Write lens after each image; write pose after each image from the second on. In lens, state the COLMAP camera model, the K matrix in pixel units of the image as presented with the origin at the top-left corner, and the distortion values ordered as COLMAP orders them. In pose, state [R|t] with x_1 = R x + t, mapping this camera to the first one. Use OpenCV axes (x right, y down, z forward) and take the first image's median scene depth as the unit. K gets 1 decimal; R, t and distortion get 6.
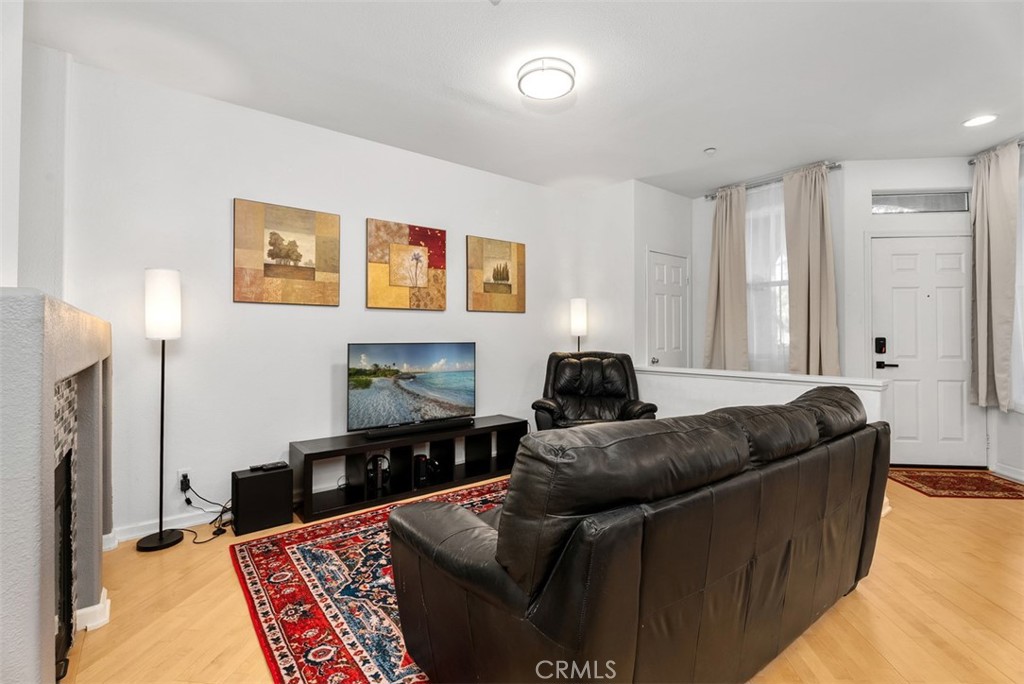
lens RADIAL K [[463.4, 0, 518.1], [0, 463.4, 337.7], [0, 0, 1]] dist [-0.000124, 0.000943]
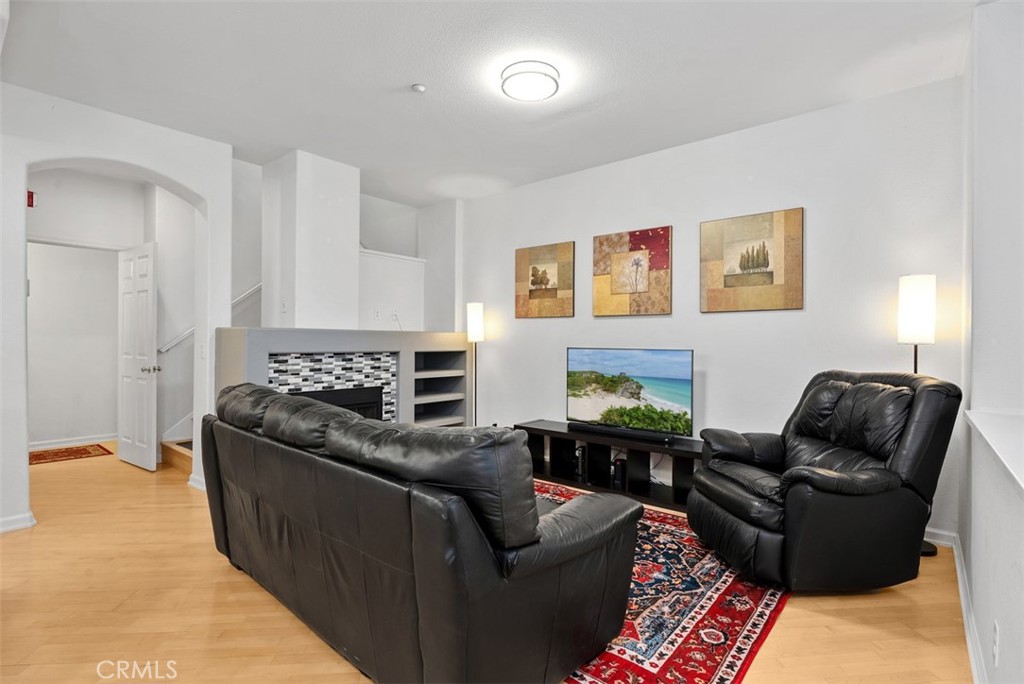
lens RADIAL K [[490.2, 0, 521.2], [0, 490.2, 343.2], [0, 0, 1]] dist [-0.020742, -0.000111]
pose [[0.194475, 0.013136, -0.980819, 0.785160], [-0.009552, 0.999888, 0.011497, -0.011284], [0.980861, 0.007133, 0.194579, 0.577100]]
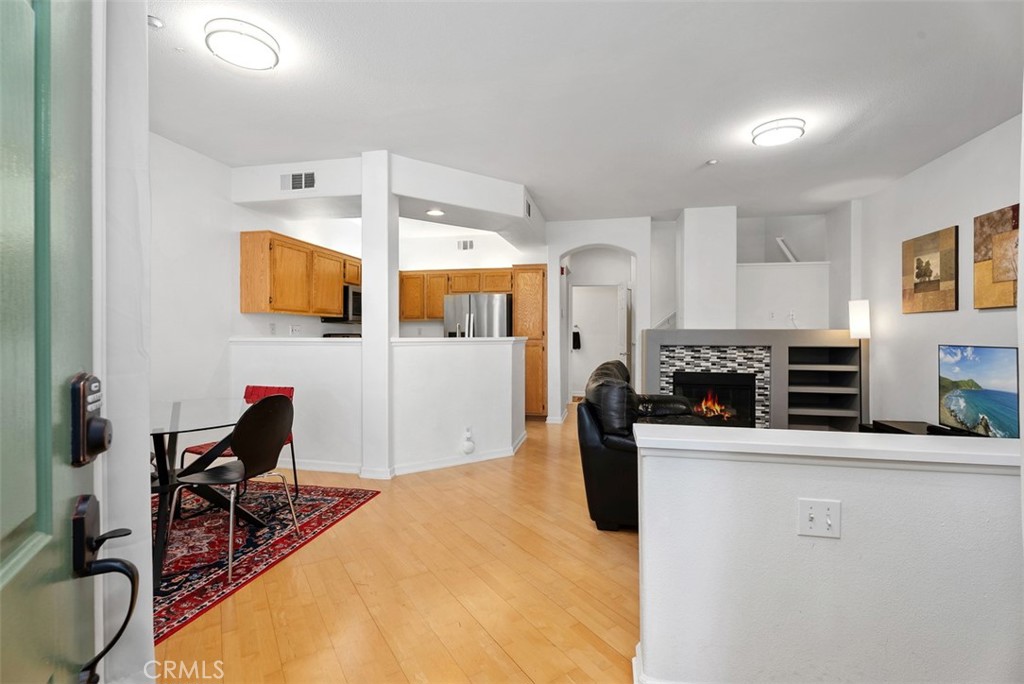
lens RADIAL K [[463.4, 0, 515.8], [0, 463.4, 335.0], [0, 0, 1]] dist [-0.000124, 0.000943]
pose [[-0.778851, 0.008968, -0.627145, 1.008884], [0.003591, 0.999945, 0.009839, -0.023742], [0.627199, 0.005411, -0.778840, 1.117393]]
